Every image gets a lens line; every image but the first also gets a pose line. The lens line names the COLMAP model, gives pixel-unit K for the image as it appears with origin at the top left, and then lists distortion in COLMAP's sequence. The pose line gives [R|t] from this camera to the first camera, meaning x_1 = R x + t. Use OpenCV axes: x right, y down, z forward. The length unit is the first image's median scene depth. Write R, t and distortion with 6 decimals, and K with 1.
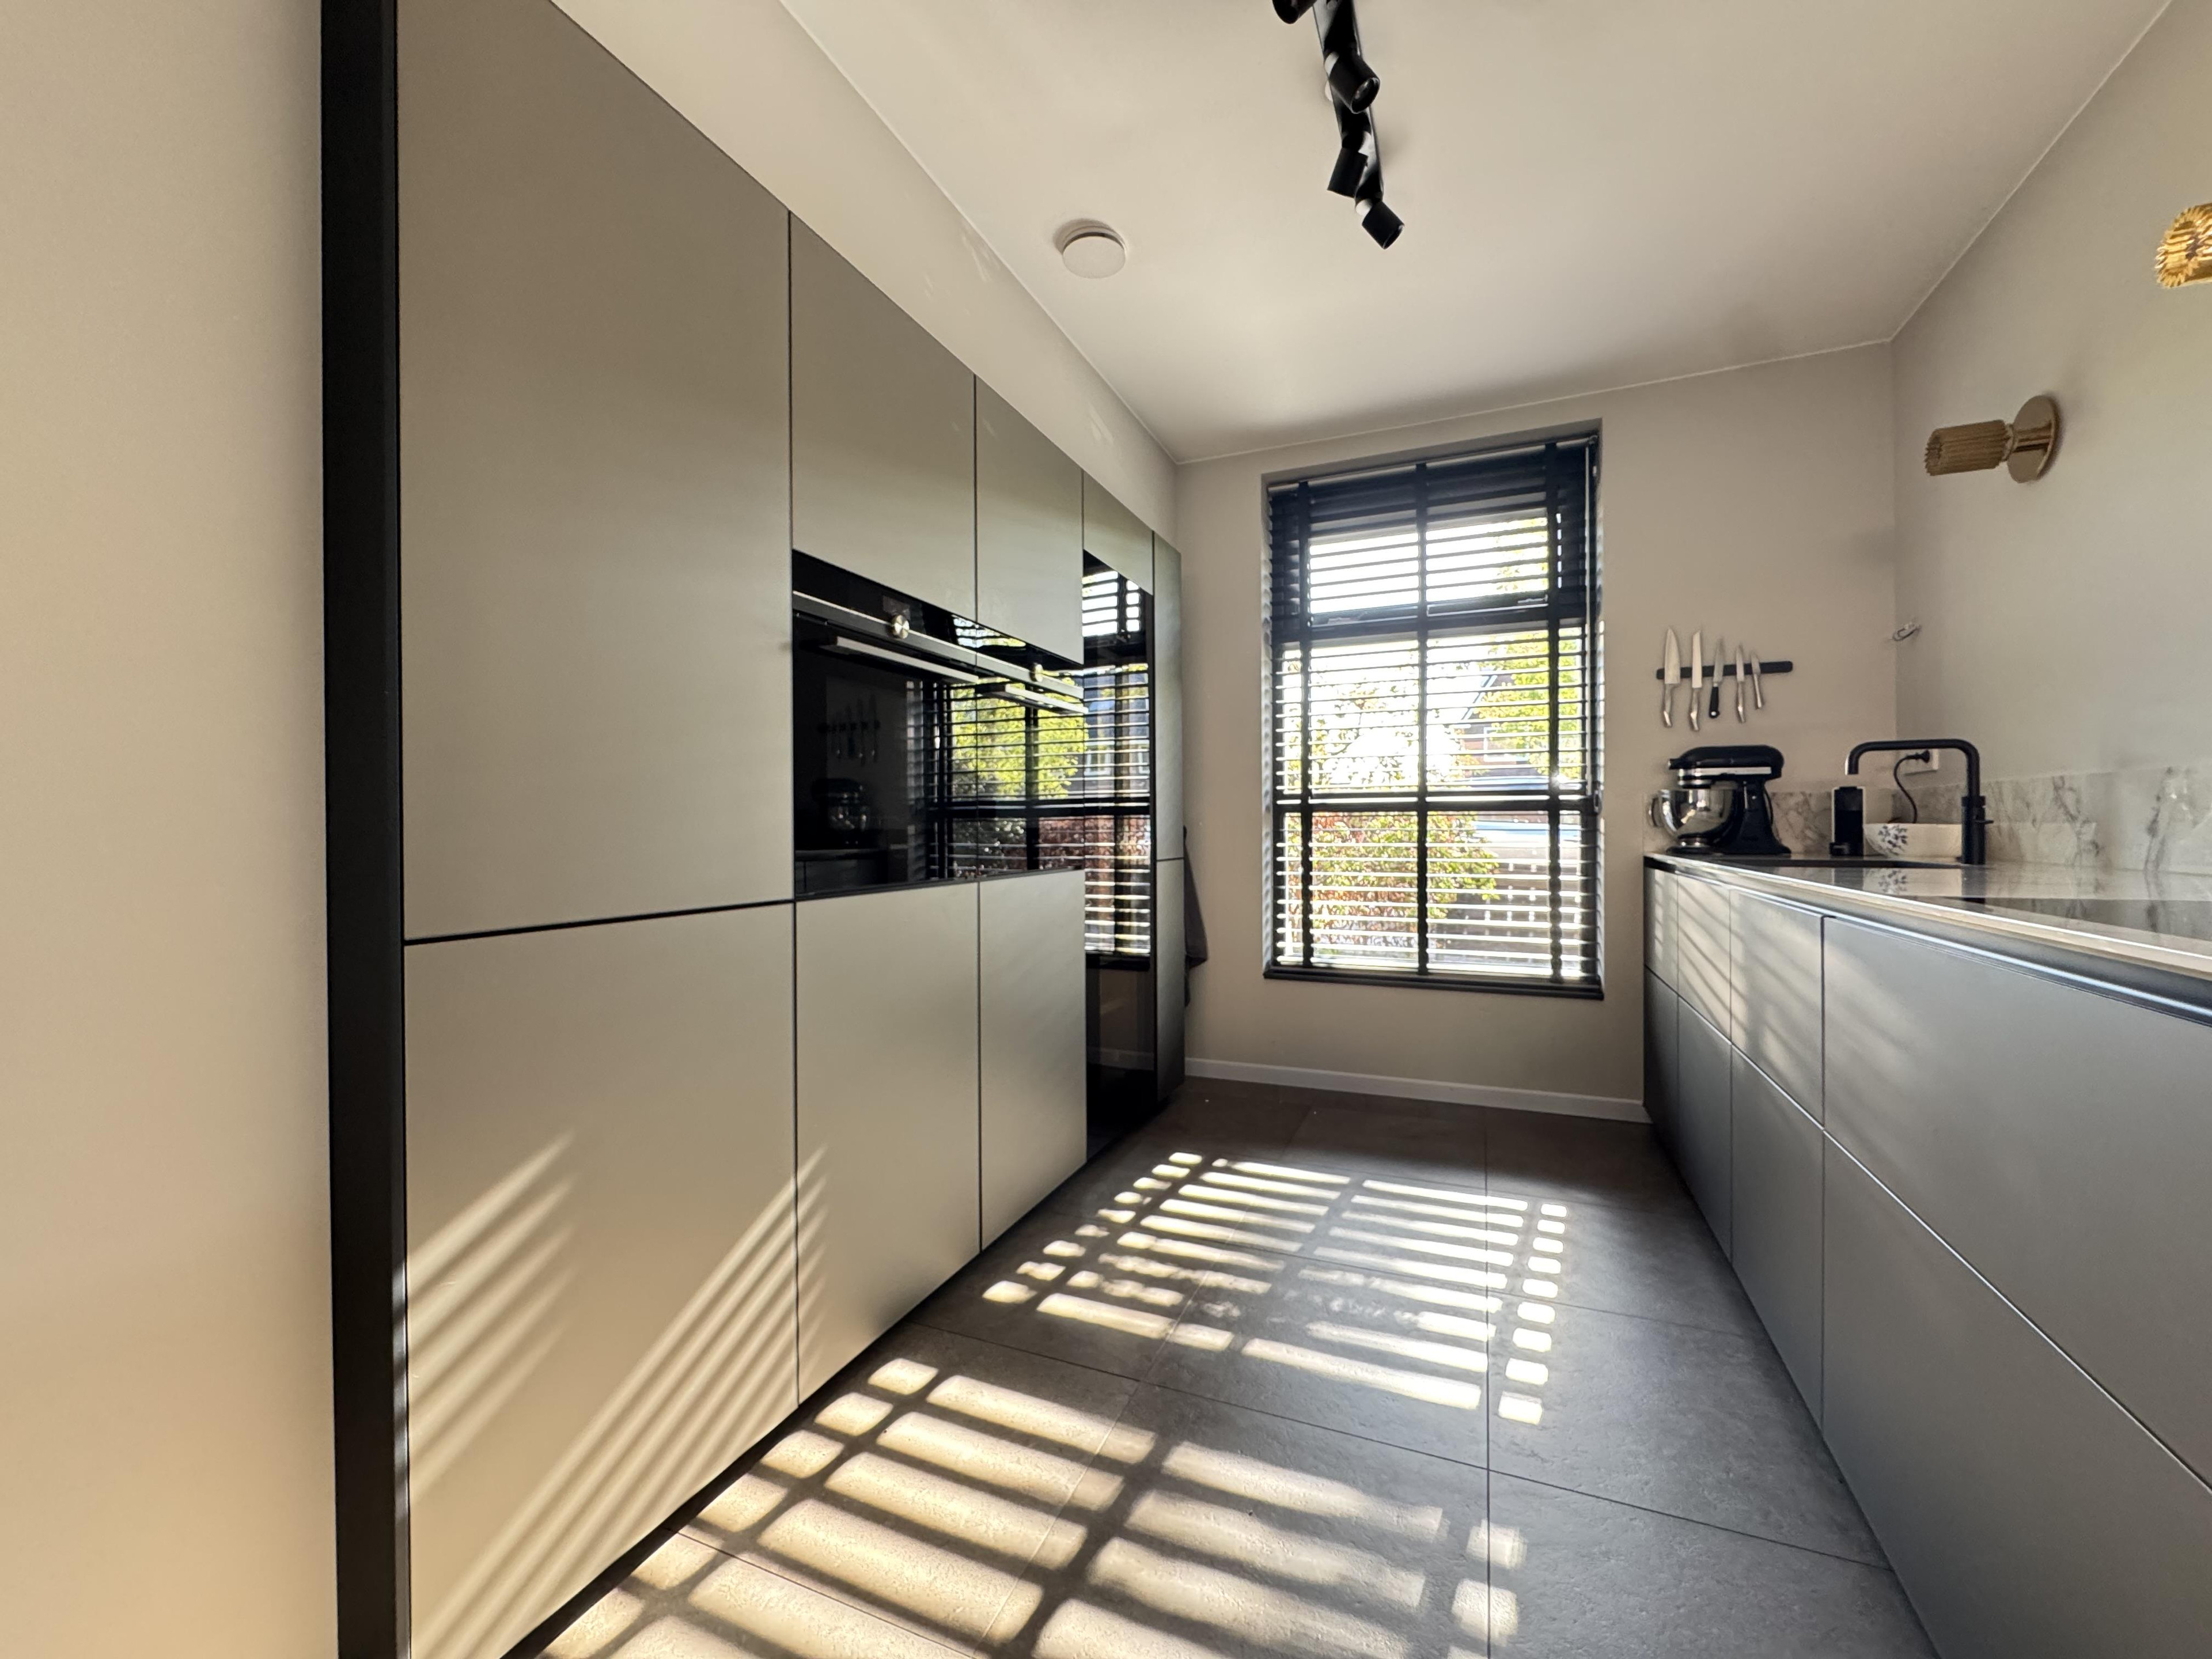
lens RADIAL K [[879.2, 0, 1105.4], [0, 879.2, 833.9], [0, 0, 1]] dist [-0.004296, 0.000367]
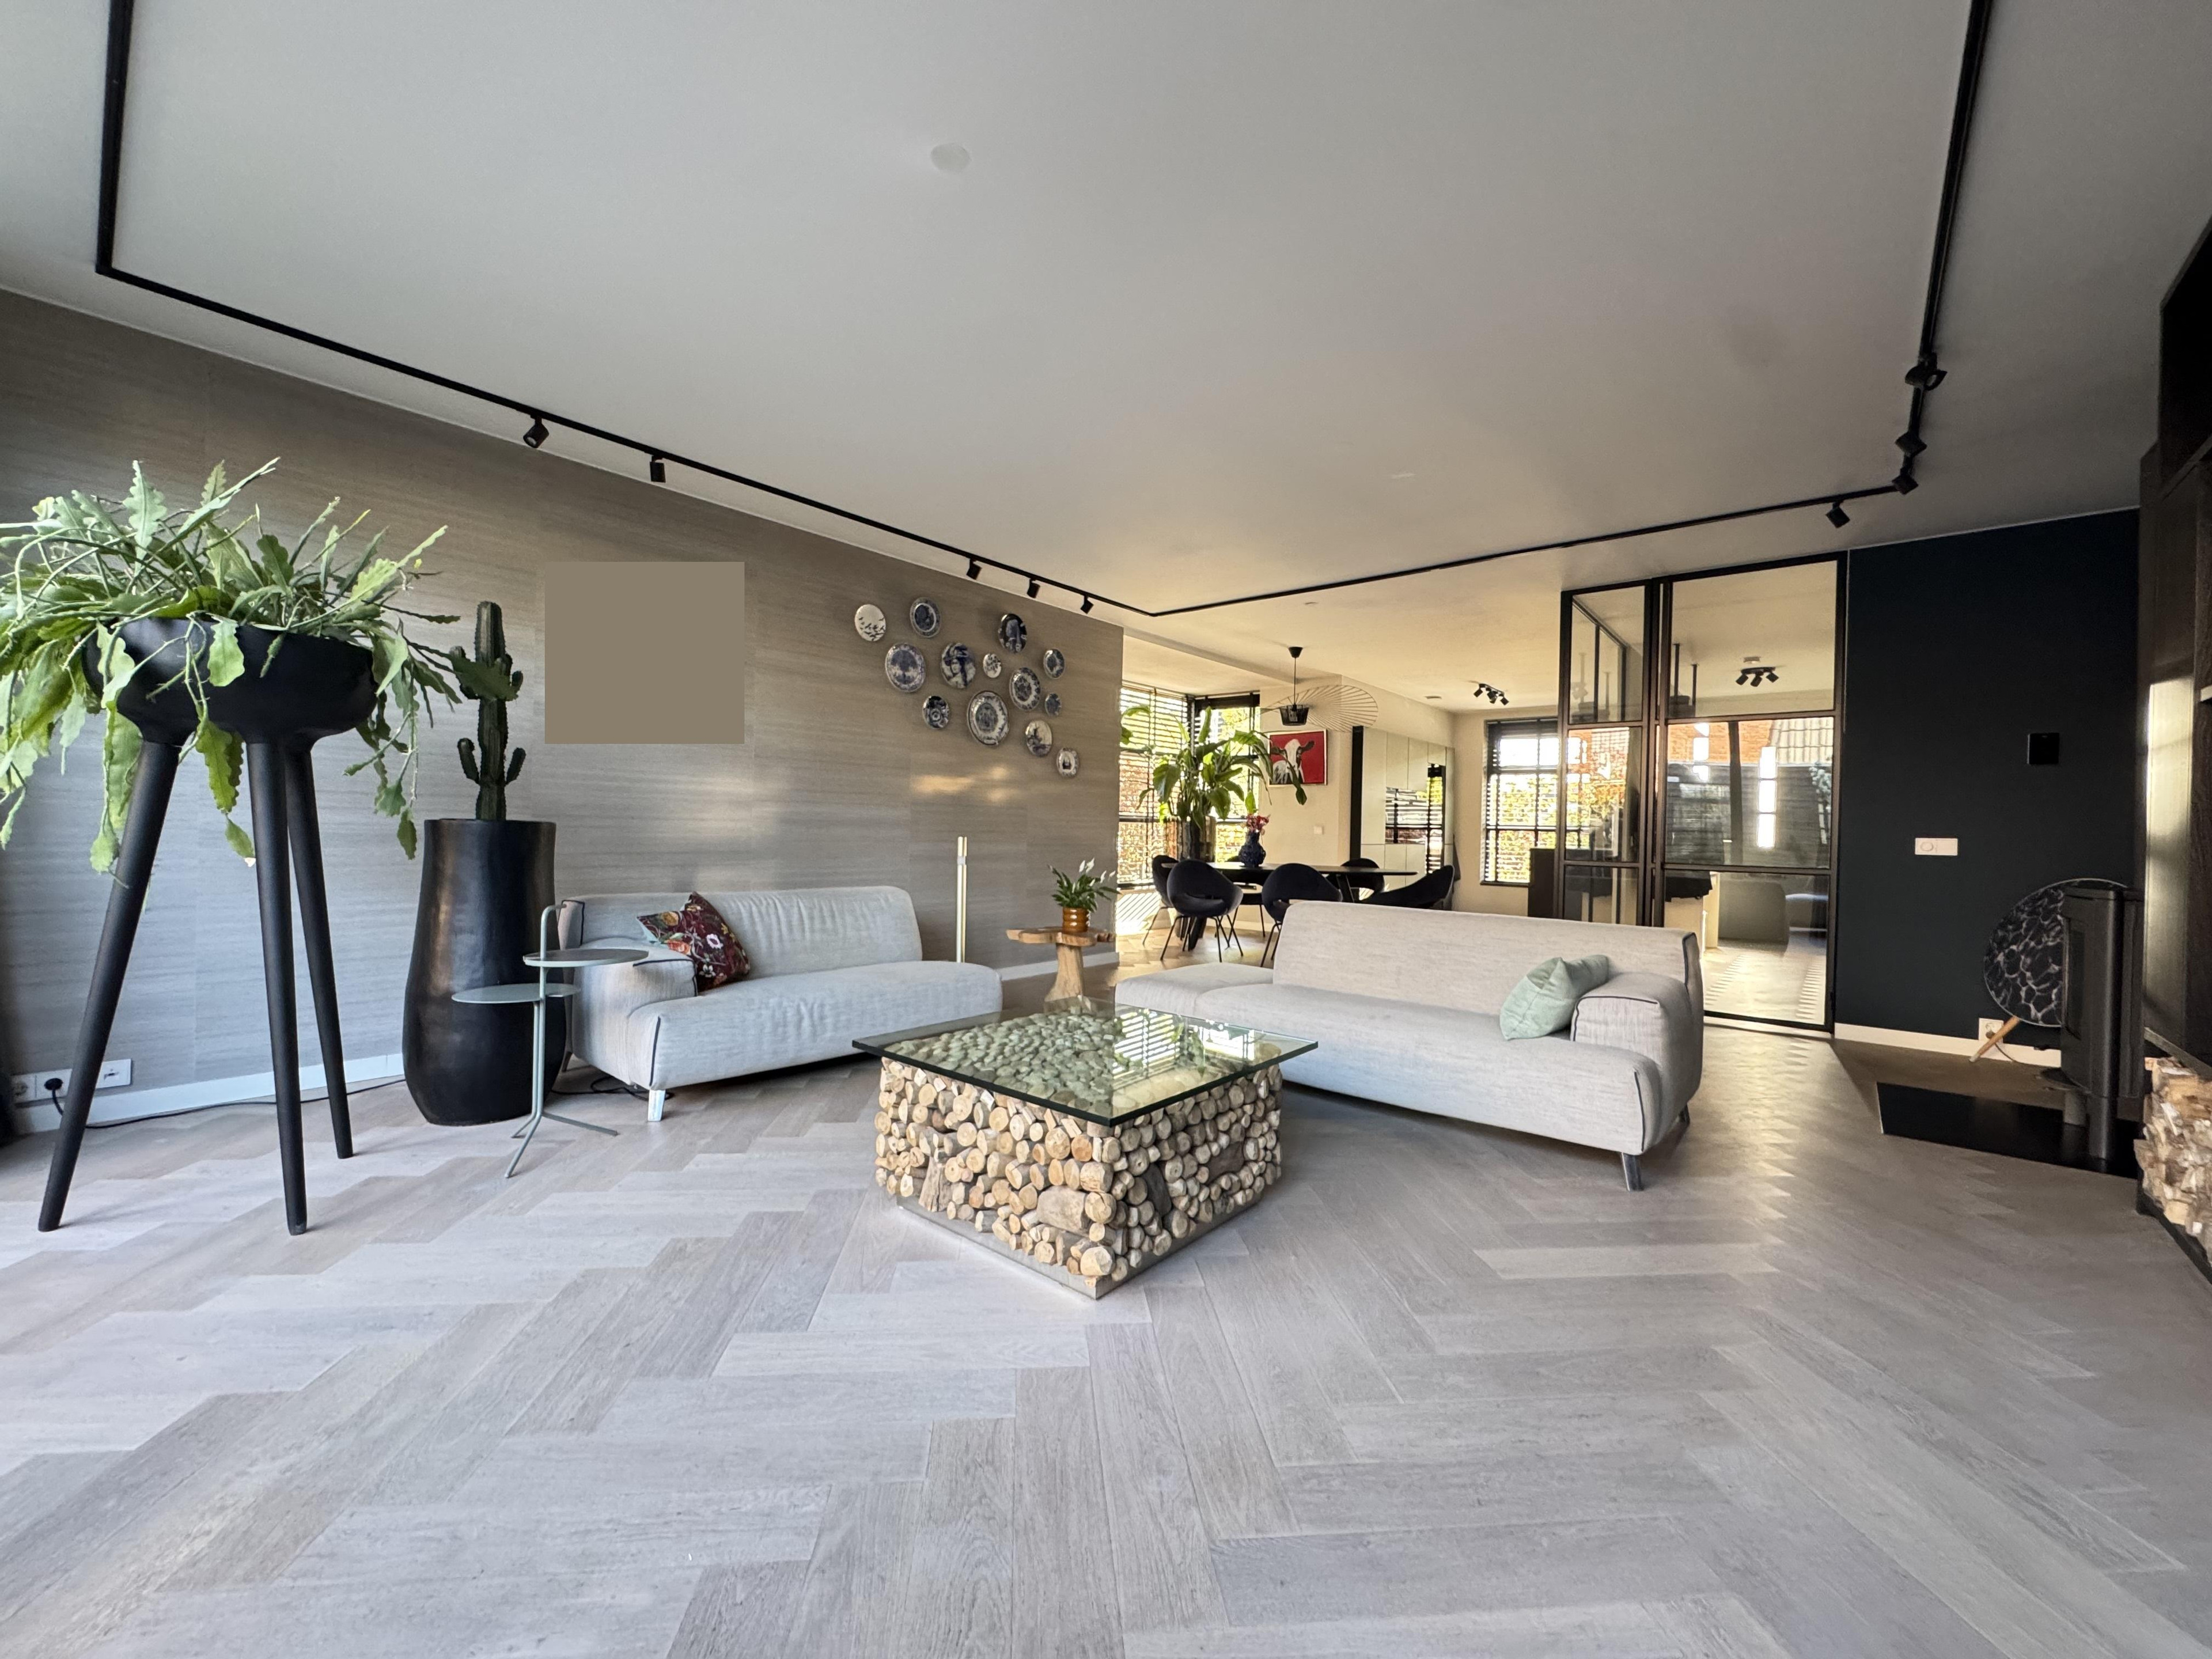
lens RADIAL K [[879.2, 0, 1108.4], [0, 879.2, 833.9], [0, 0, 1]] dist [-0.004296, 0.000367]
pose [[0.958535, 0.028700, -0.283527, -0.298579], [-0.029860, 0.999554, 0.000232, 0.038723], [0.283407, 0.008243, 0.958964, -3.483666]]
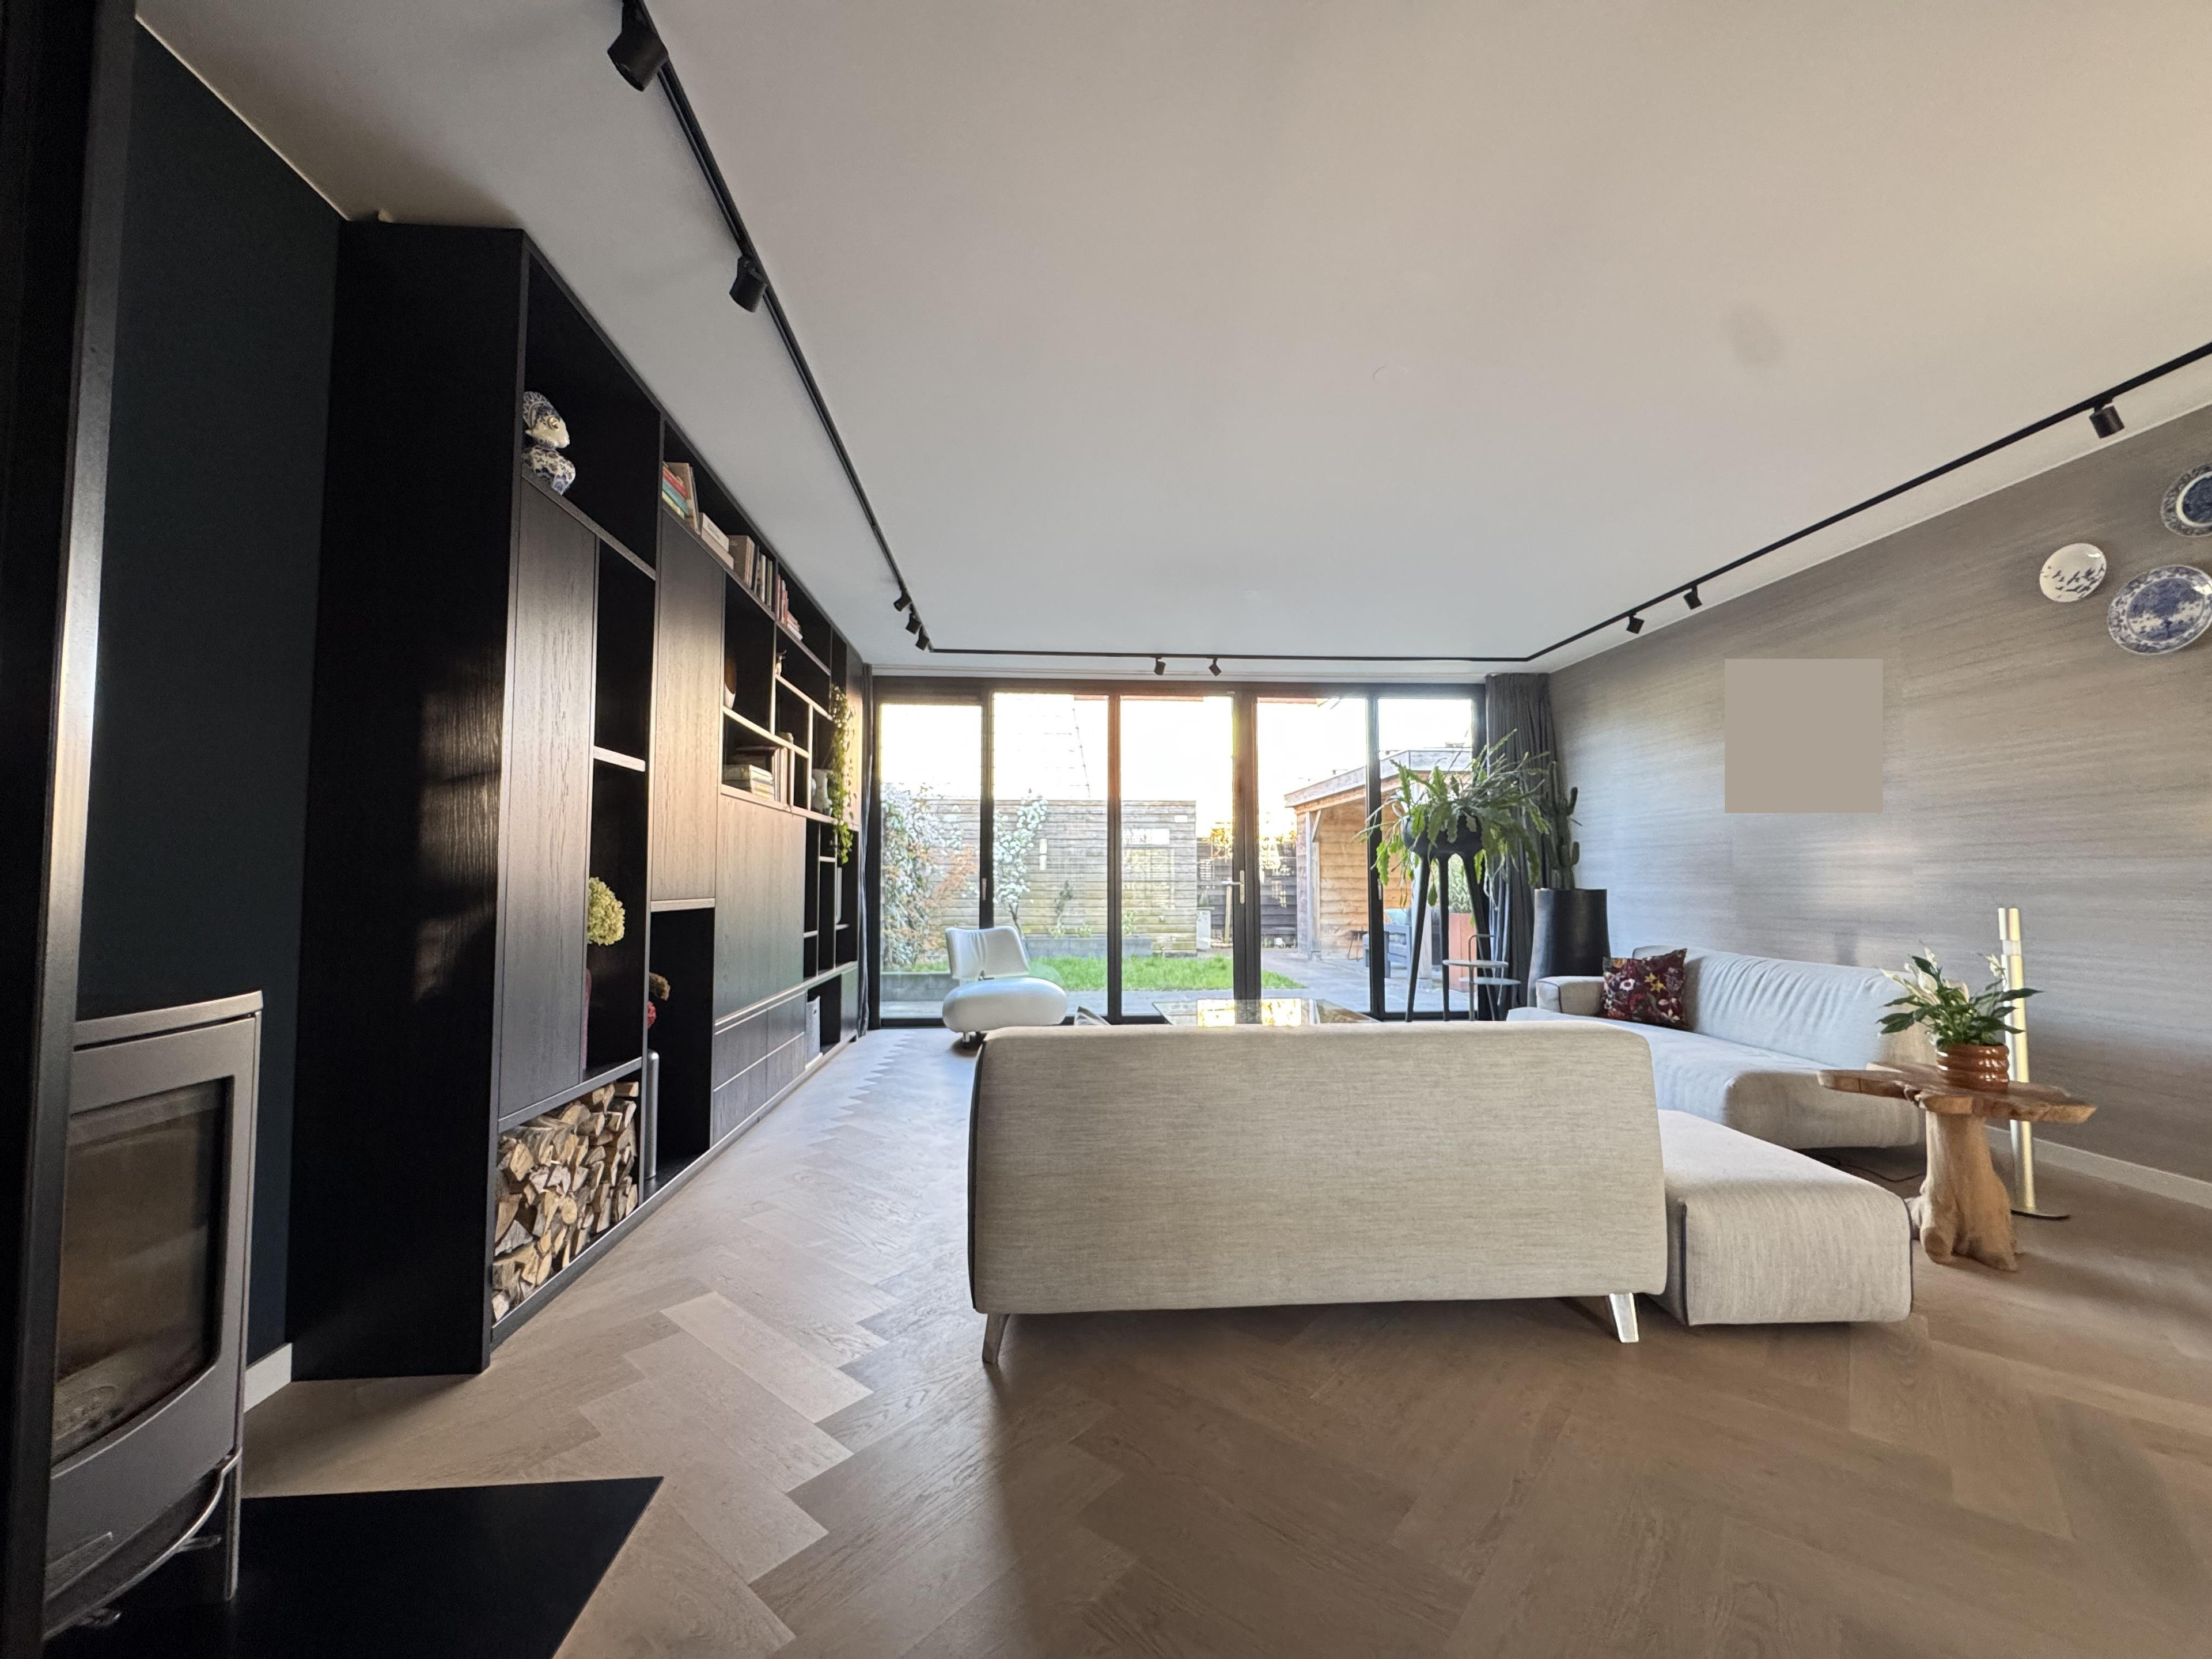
lens RADIAL K [[879.2, 0, 1105.2], [0, 879.2, 833.2], [0, 0, 1]] dist [-0.004296, 0.000367]
pose [[-0.885852, -0.016700, -0.463668, 0.481080], [0.004616, 0.998985, -0.044800, 0.001668], [0.463946, -0.041827, -0.884876, -1.122737]]
